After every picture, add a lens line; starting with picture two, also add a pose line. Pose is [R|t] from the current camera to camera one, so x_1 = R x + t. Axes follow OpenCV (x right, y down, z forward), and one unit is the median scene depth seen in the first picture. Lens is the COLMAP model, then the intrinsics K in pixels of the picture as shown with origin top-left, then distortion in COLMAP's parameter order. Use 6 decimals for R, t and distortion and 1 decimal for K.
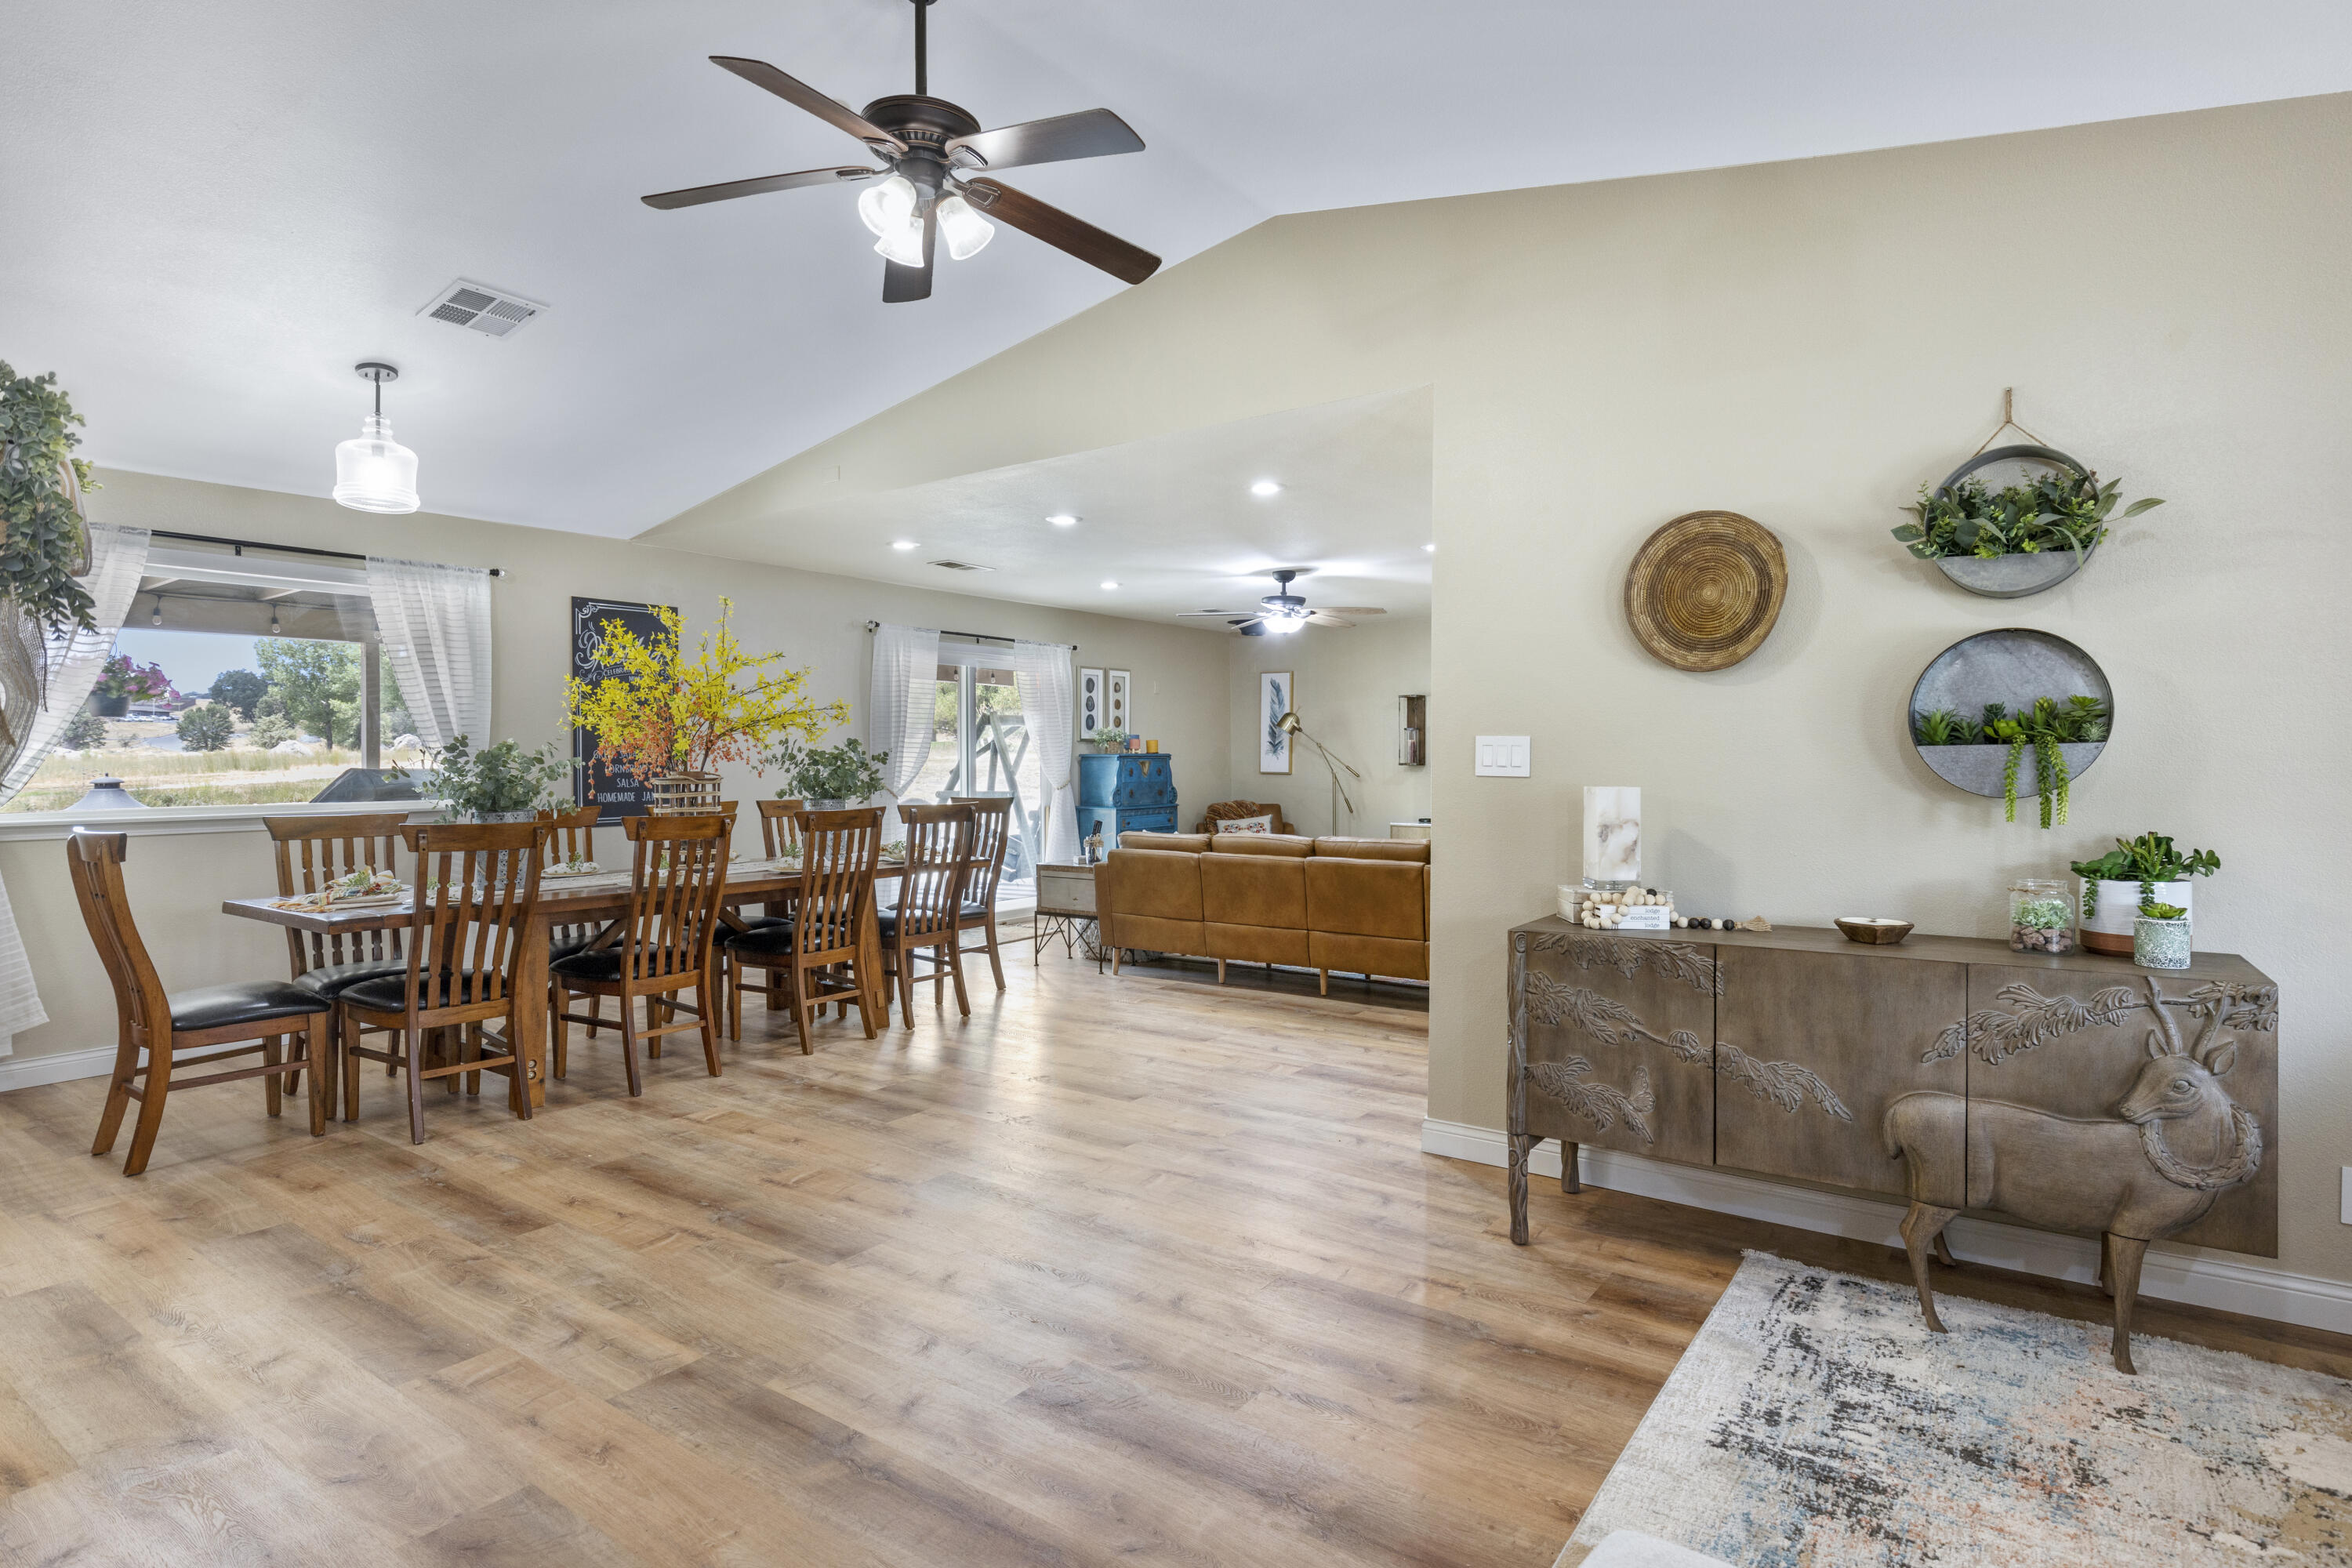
lens RADIAL K [[1215.7, 0, 1190.3], [0, 1215.7, 772.8], [0, 0, 1]] dist [-0.002152, -0.000776]
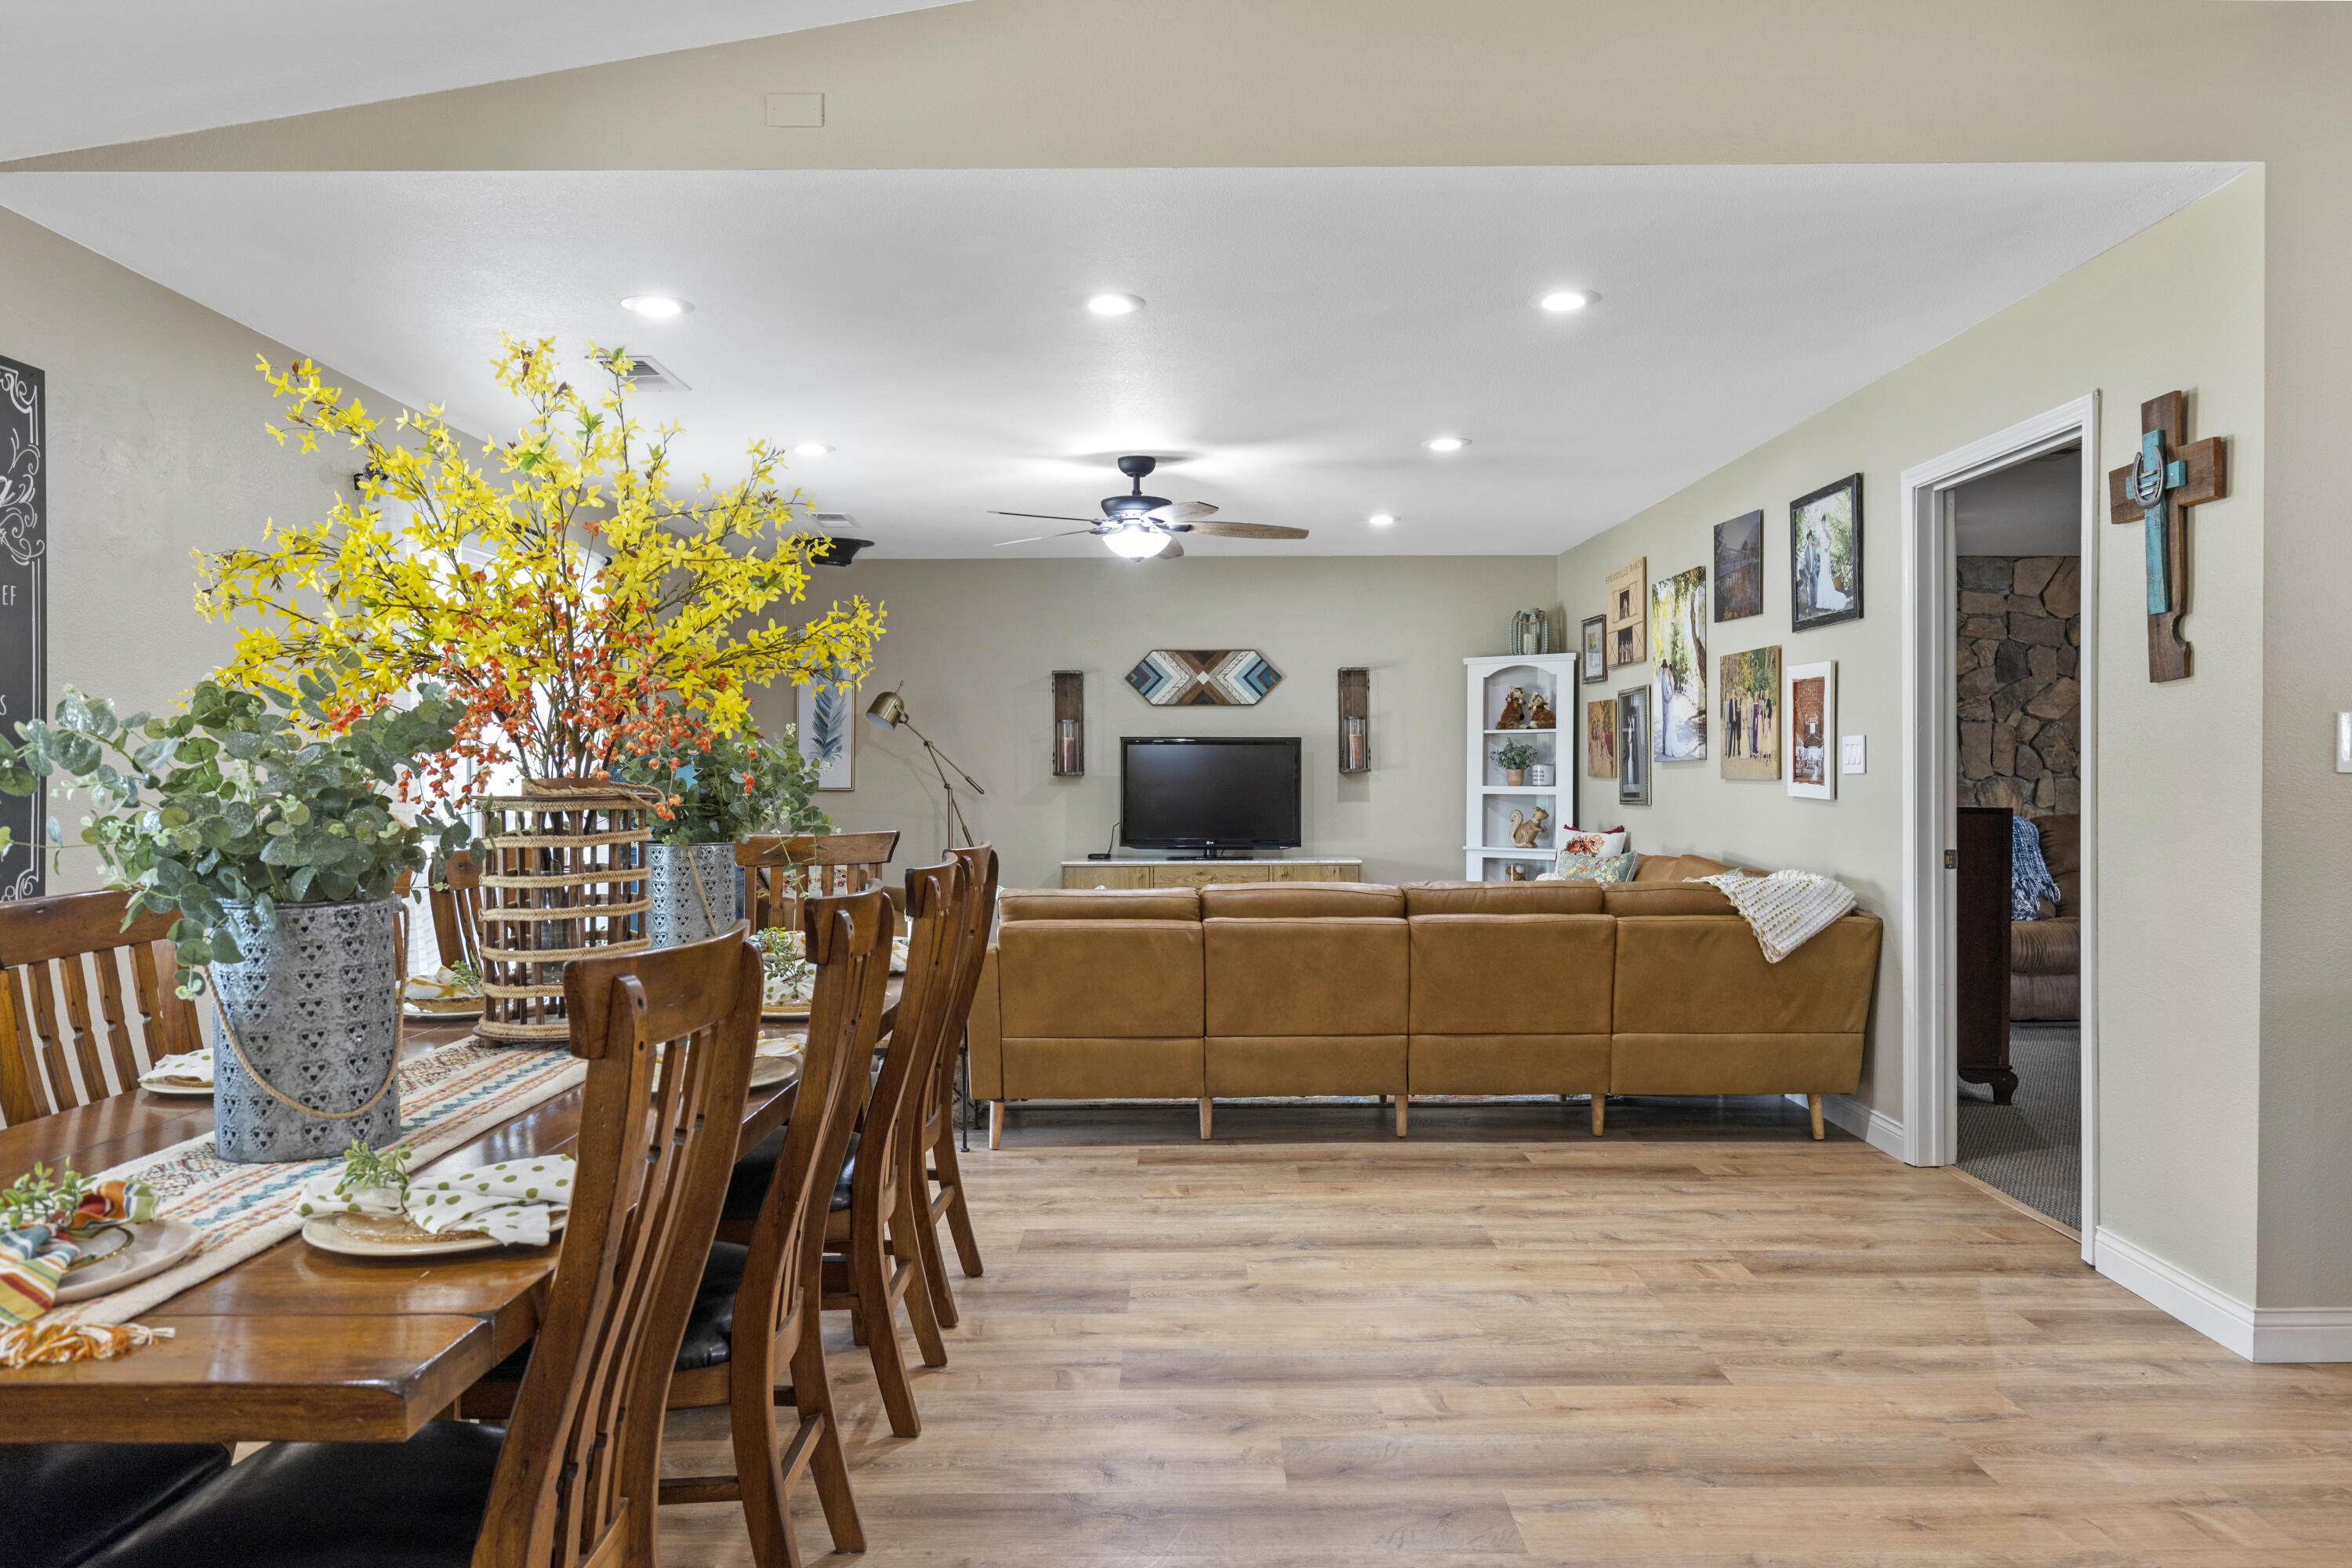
lens RADIAL K [[1619.7, 0, 1167.3], [0, 1619.7, 754.4], [0, 0, 1]] dist [0.003767, -0.000390]
pose [[0.813029, 0.002629, 0.582218, -0.472897], [0.011060, 0.999740, -0.019960, 0.002131], [-0.582118, 0.022668, 0.812788, 0.390065]]
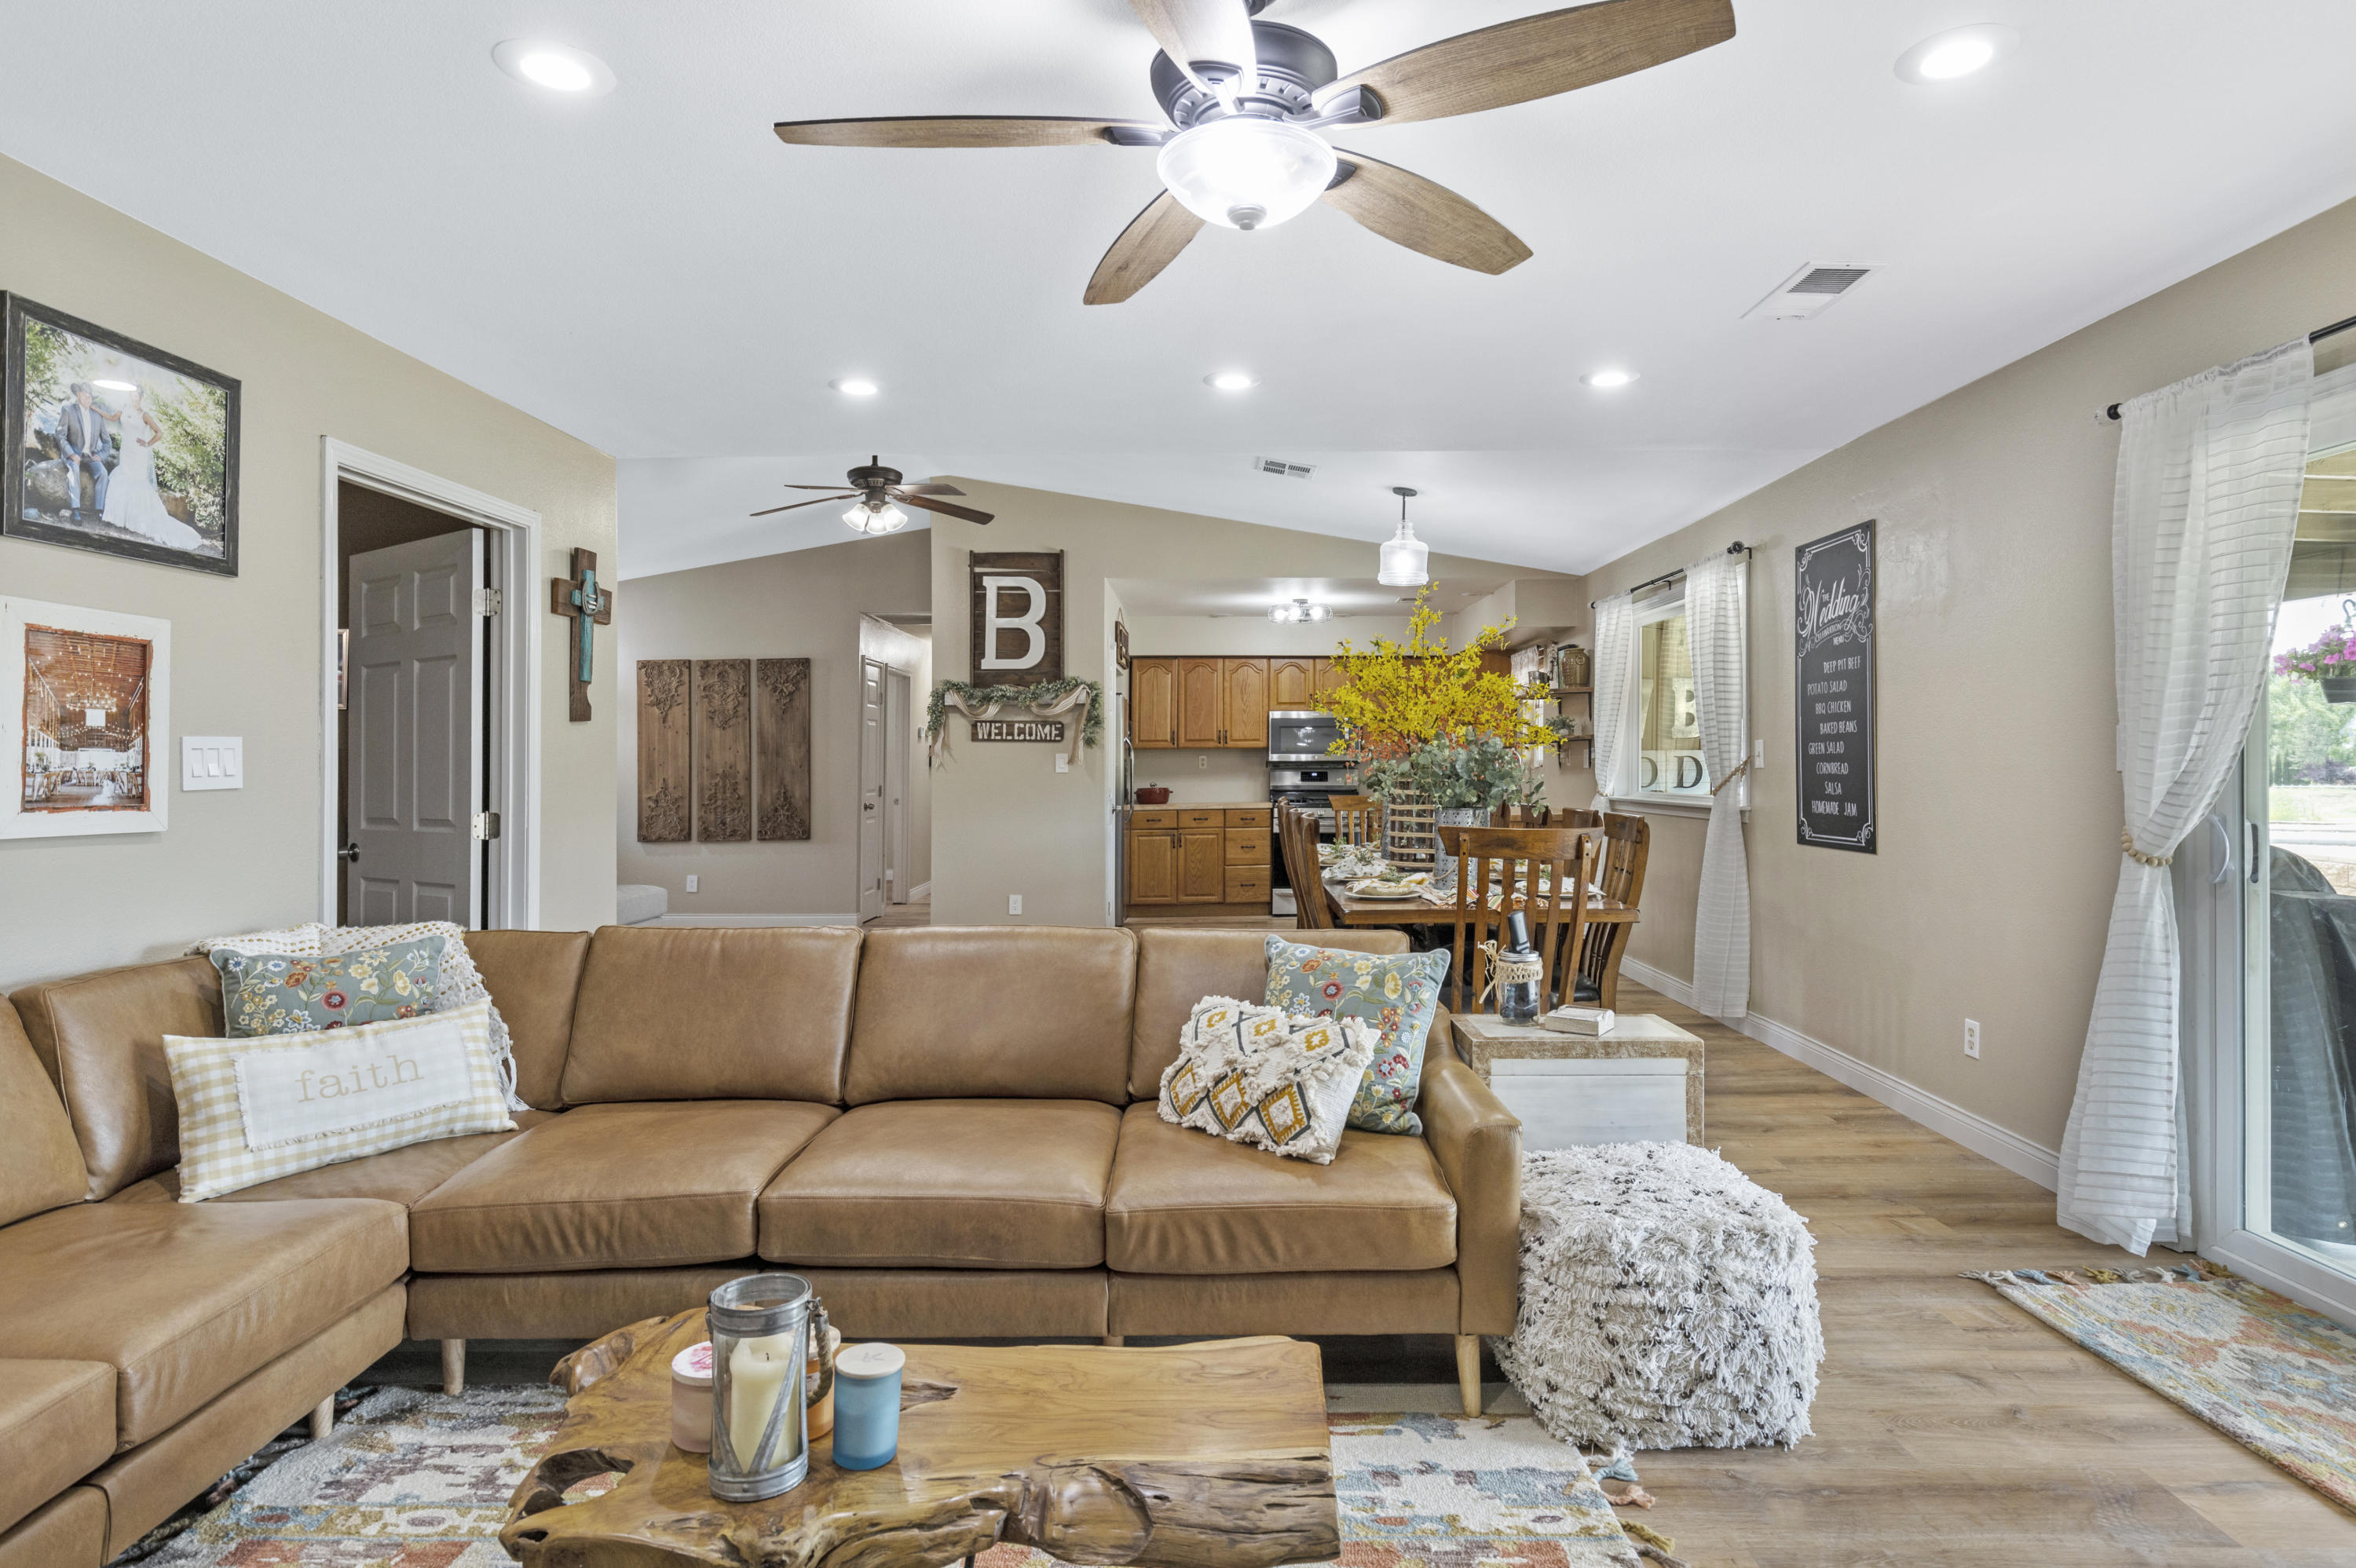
lens RADIAL K [[1349.2, 0, 1167.6], [0, 1349.2, 761.1], [0, 0, 1]] dist [0.002440, 0.000703]
pose [[-0.838227, 0.009270, -0.545243, 0.280778], [0.002168, 0.999904, 0.013667, -0.017793], [0.545317, 0.010274, -0.838167, 1.466069]]
